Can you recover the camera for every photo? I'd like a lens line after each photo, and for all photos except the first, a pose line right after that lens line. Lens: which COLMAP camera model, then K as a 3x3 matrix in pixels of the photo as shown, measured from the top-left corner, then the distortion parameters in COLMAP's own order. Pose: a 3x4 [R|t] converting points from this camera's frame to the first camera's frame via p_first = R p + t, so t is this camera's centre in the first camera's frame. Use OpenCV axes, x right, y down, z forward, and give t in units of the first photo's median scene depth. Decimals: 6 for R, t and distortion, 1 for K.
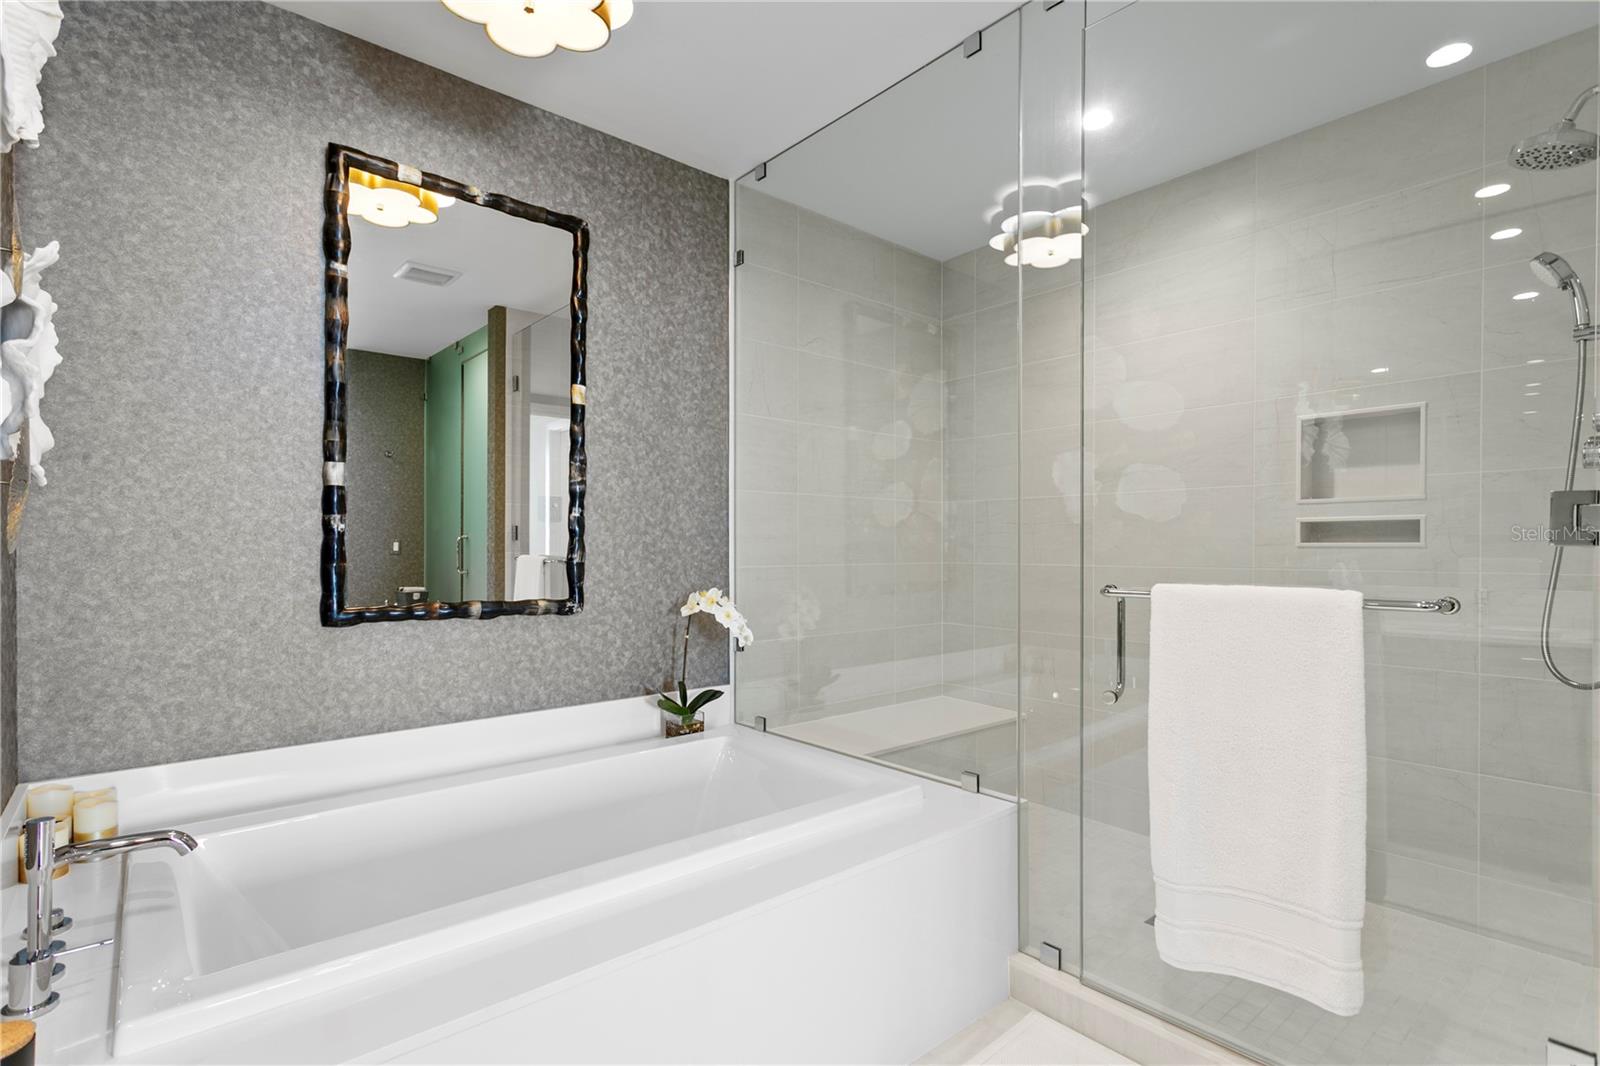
lens RADIAL K [[768.1, 0, 788.7], [0, 768.1, 544.0], [0, 0, 1]] dist [0.010279, -0.001653]
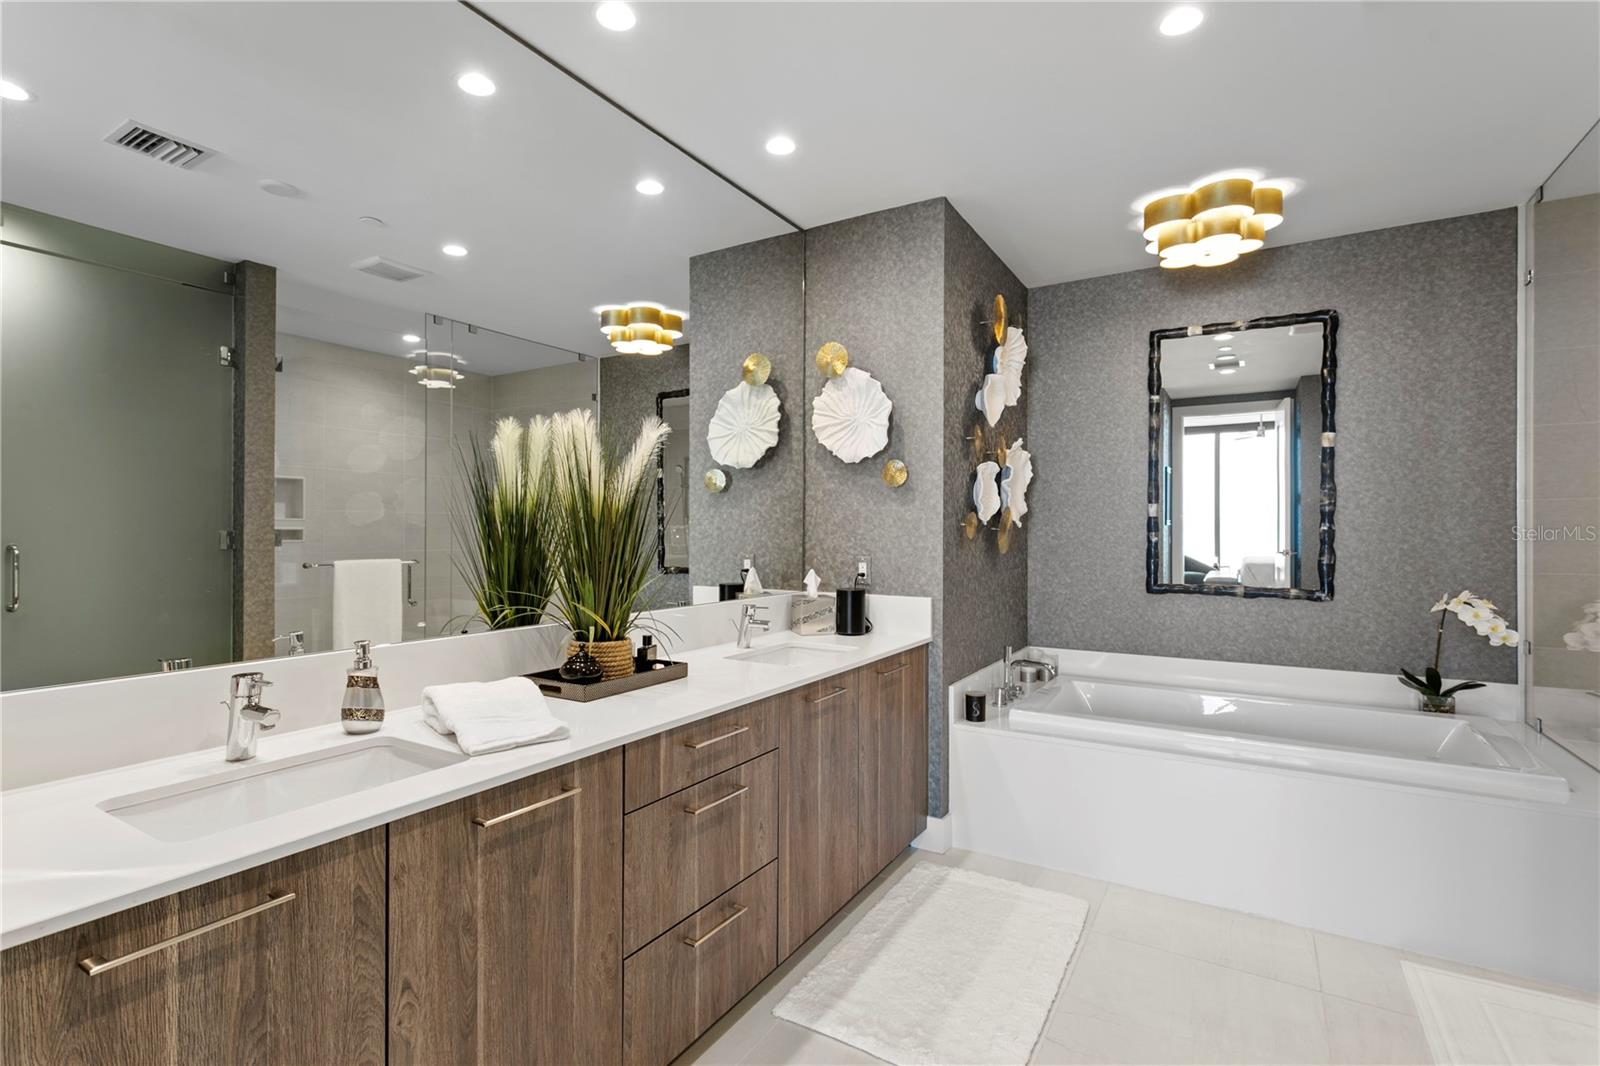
lens RADIAL K [[768.1, 0, 794.4], [0, 768.1, 535.5], [0, 0, 1]] dist [0.010279, -0.001653]
pose [[0.343706, -0.000268, -0.939077, 0.674953], [-0.000288, 1.000000, -0.000391, -0.024303], [0.939077, 0.000405, 0.343706, -0.346302]]
